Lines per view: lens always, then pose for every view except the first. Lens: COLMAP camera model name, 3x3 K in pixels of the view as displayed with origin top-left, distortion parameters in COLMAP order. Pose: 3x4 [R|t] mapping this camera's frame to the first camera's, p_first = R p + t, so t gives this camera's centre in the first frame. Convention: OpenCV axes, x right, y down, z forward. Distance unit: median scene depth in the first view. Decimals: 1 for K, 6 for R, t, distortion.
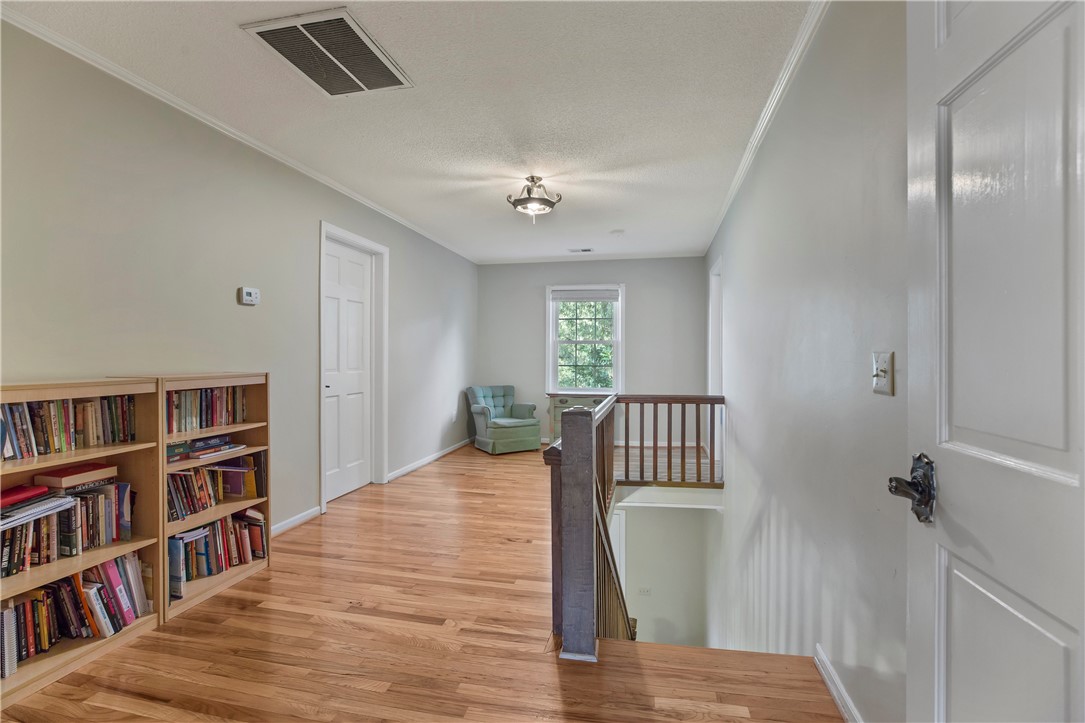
lens RADIAL K [[502.1, 0, 540.8], [0, 502.1, 361.0], [0, 0, 1]] dist [-0.030749, 0.005318]
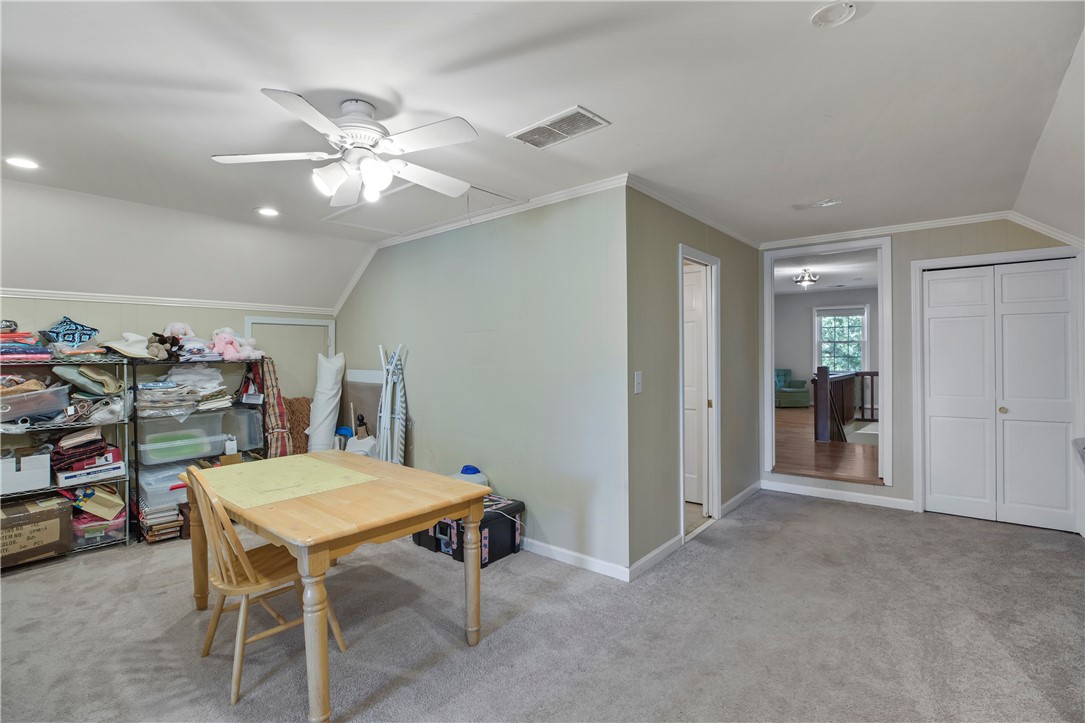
lens RADIAL K [[502.1, 0, 543.9], [0, 502.1, 359.5], [0, 0, 1]] dist [-0.030749, 0.005318]
pose [[0.883343, -0.006797, -0.468679, -0.005145], [0.011479, 0.999909, 0.007133, -0.003555], [0.468587, -0.011680, 0.883340, -1.121930]]
